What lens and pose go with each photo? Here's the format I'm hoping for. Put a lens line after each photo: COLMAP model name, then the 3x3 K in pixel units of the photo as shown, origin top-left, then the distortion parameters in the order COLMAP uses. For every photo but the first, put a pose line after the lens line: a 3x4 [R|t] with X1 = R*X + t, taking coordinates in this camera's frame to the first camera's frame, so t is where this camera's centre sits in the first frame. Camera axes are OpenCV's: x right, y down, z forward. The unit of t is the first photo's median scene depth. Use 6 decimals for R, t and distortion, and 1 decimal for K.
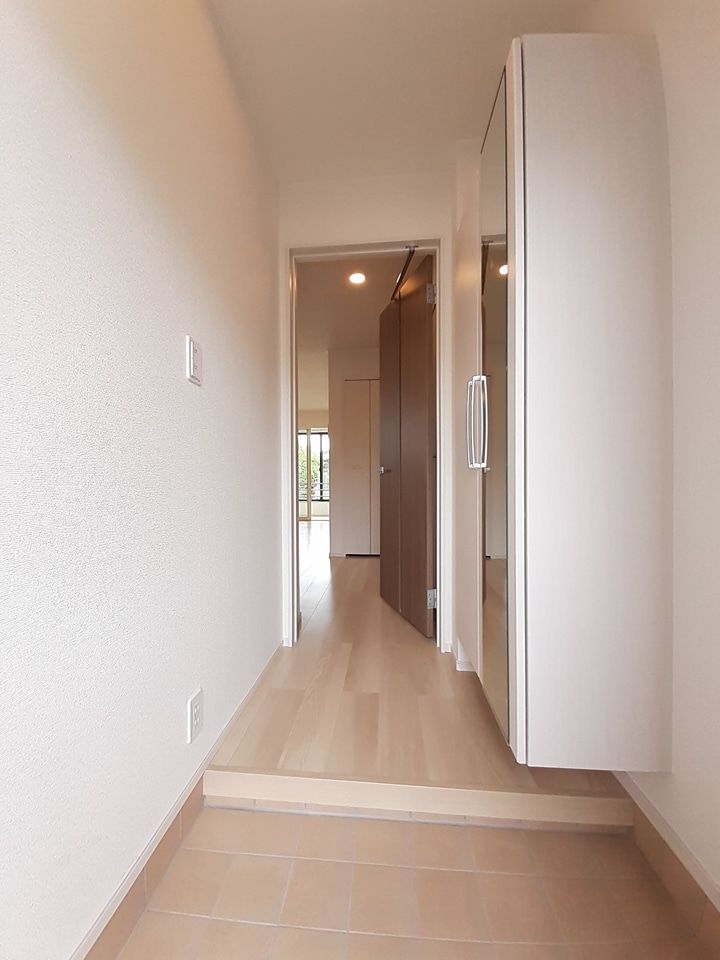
lens RADIAL K [[372.9, 0, 342.3], [0, 372.9, 479.3], [0, 0, 1]] dist [-0.004920, -0.000247]
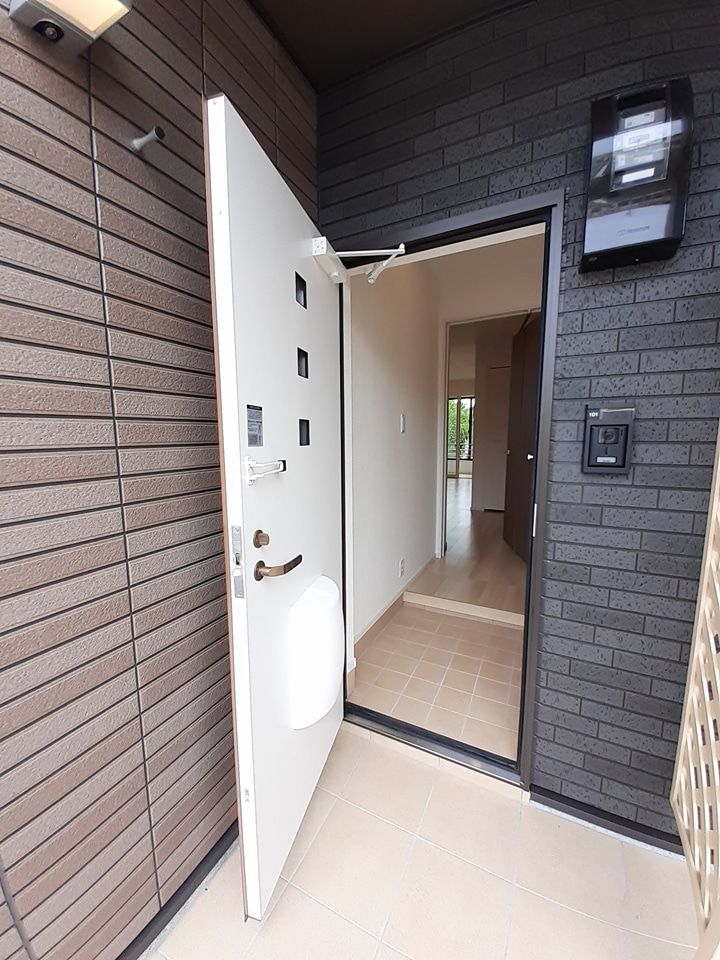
lens RADIAL K [[372.9, 0, 342.3], [0, 372.9, 479.3], [0, 0, 1]] dist [-0.004920, -0.000247]
pose [[0.923972, 0.041075, -0.380248, 0.045540], [0.008175, 0.991868, 0.127009, -0.075639], [0.382373, -0.120462, 0.916122, -0.384094]]
